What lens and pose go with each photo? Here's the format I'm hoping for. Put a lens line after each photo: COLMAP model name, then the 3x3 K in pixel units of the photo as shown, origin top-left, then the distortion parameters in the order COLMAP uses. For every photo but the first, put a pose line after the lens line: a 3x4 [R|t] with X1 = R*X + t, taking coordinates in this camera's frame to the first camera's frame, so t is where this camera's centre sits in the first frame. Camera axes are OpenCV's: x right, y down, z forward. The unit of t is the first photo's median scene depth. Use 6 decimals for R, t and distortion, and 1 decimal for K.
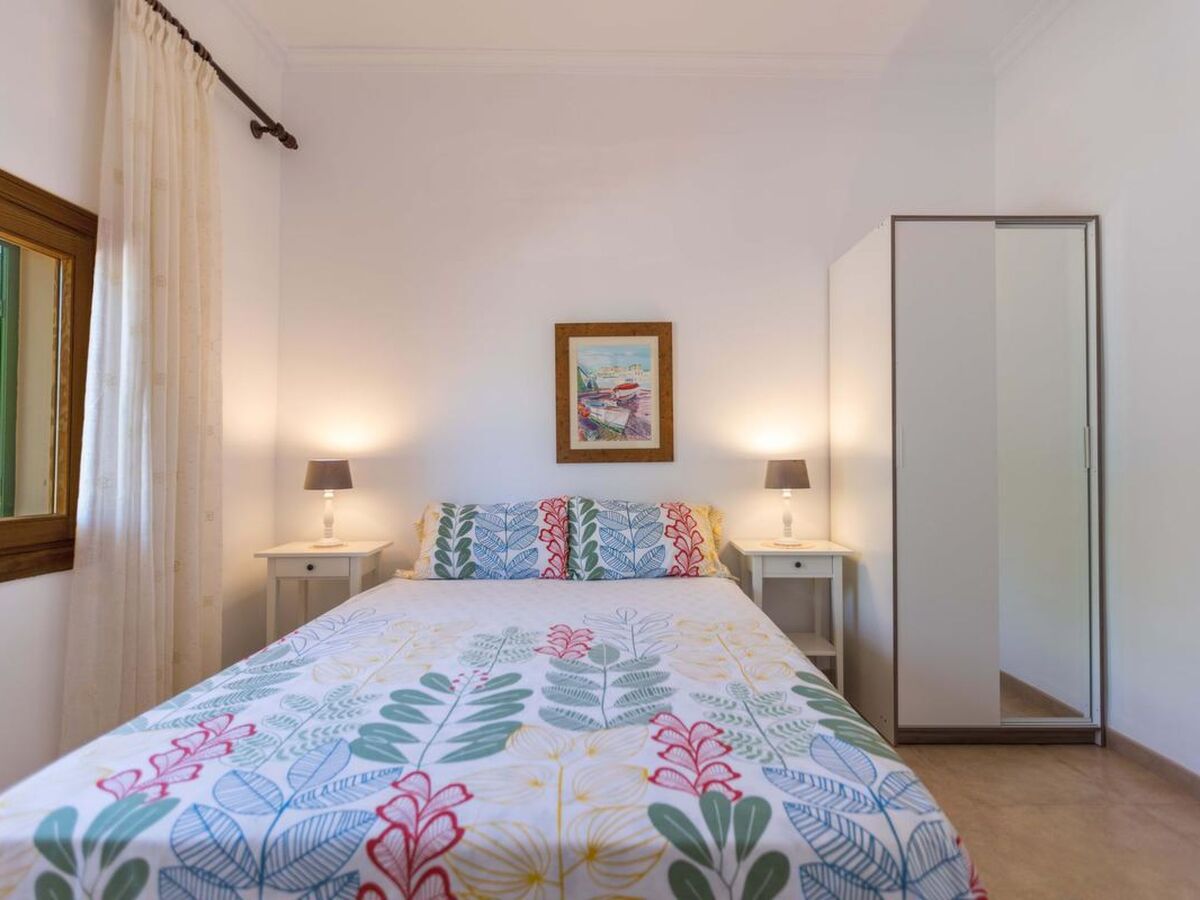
lens RADIAL K [[602.8, 0, 603.4], [0, 602.8, 450.5], [0, 0, 1]] dist [0.003802, -0.003241]
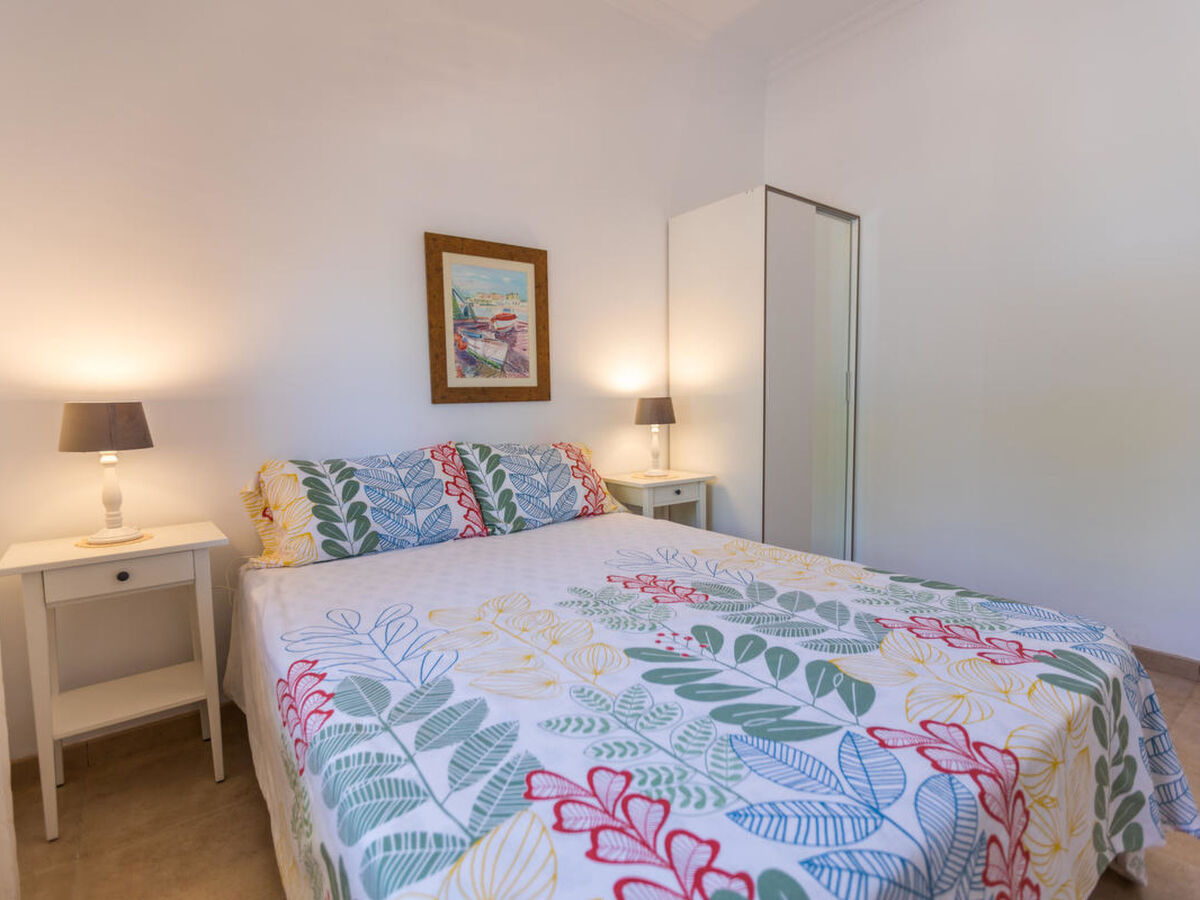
lens RADIAL K [[600.0, 0, 609.0], [0, 600.0, 446.9], [0, 0, 1]] dist [0.002885, -0.000179]
pose [[0.793347, -0.055801, 0.606207, -0.441509], [0.004509, 0.996301, 0.085808, 0.011602], [-0.608753, -0.065343, 0.790665, 0.212431]]
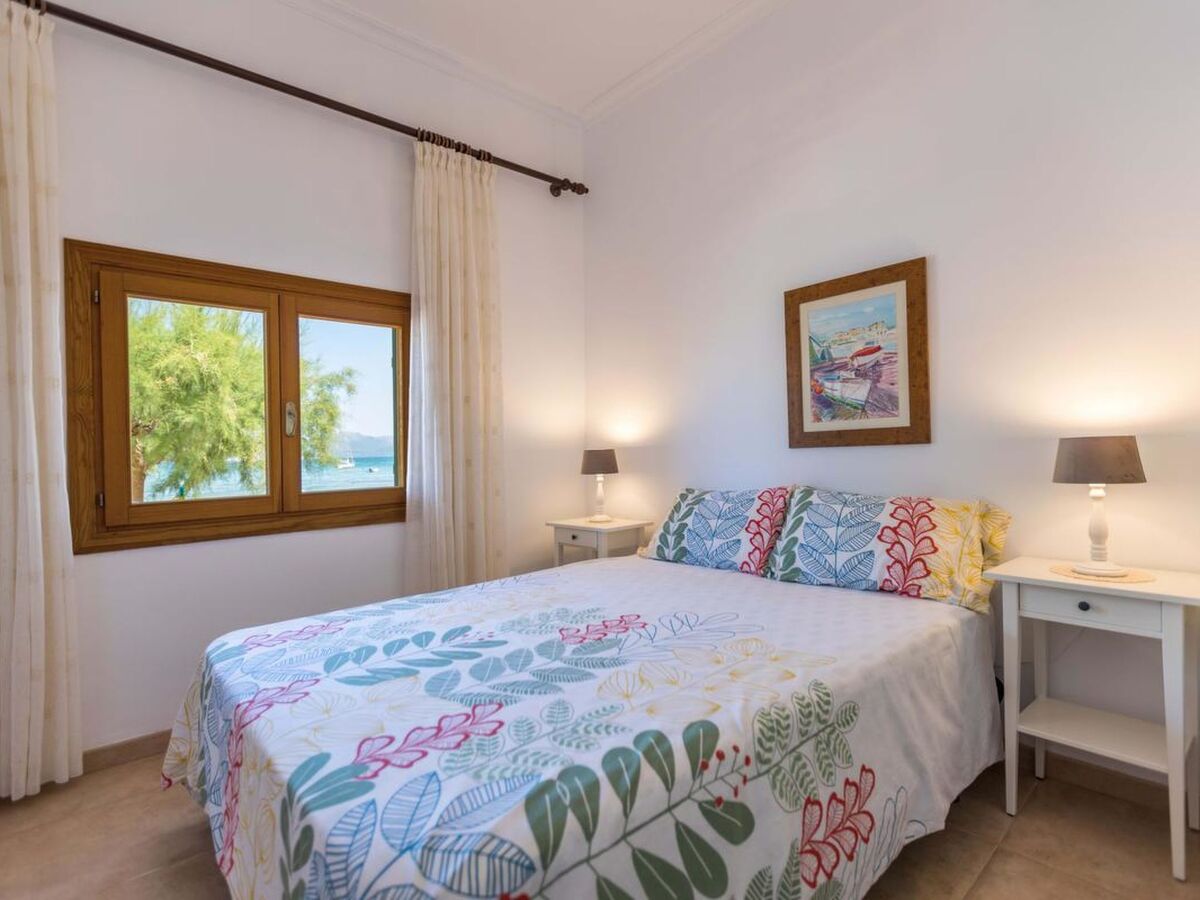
lens RADIAL K [[598.6, 0, 606.0], [0, 598.6, 459.0], [0, 0, 1]] dist [0.001135, 0.000186]
pose [[0.668962, -0.004311, -0.743284, 0.453424], [0.036796, 0.998949, 0.027323, 0.002907], [0.742386, -0.045628, 0.668417, 0.227233]]
